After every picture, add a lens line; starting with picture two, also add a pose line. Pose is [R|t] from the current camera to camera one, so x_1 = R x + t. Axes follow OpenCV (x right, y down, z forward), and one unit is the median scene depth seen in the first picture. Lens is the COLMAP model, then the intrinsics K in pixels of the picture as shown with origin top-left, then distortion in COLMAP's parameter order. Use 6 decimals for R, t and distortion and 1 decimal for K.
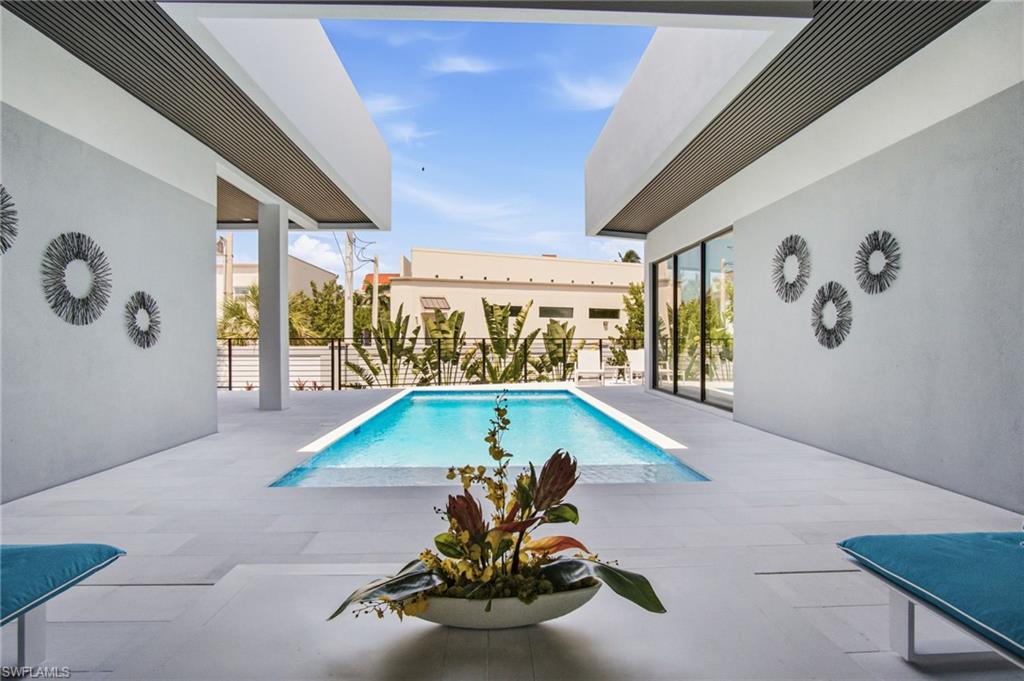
lens RADIAL K [[541.1, 0, 533.9], [0, 541.1, 339.5], [0, 0, 1]] dist [-0.017554, -0.001215]
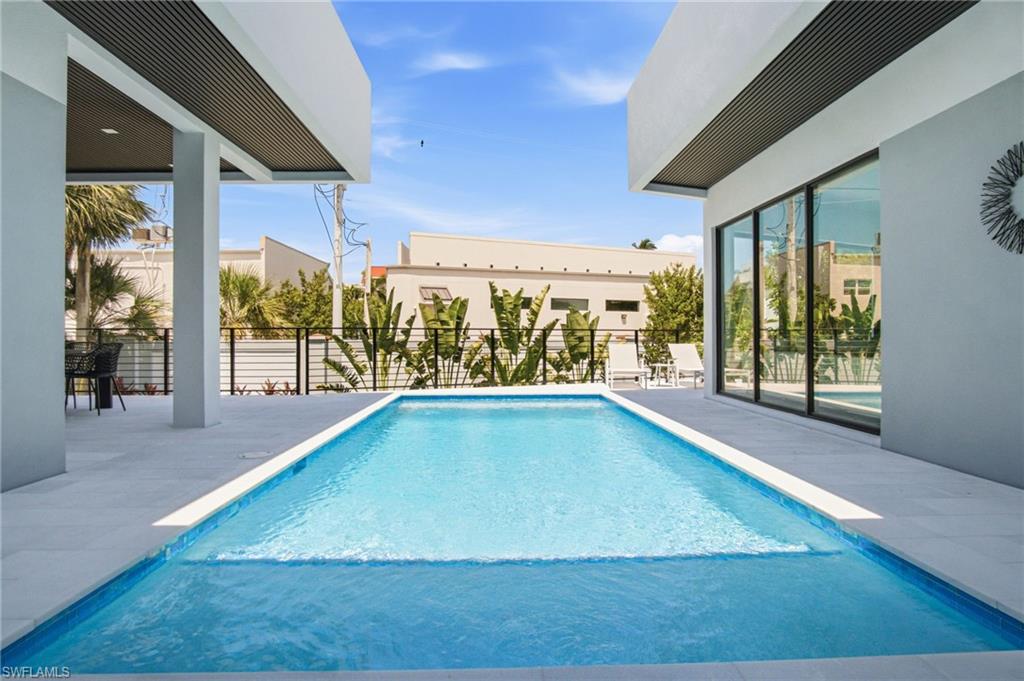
lens RADIAL K [[559.1, 0, 514.1], [0, 559.1, 343.6], [0, 0, 1]] dist [-0.028346, 0.002126]
pose [[0.998906, -0.001121, -0.046742, -0.019331], [0.001736, 0.999912, 0.013122, 0.007530], [0.046723, -0.013189, 0.998821, 0.156735]]
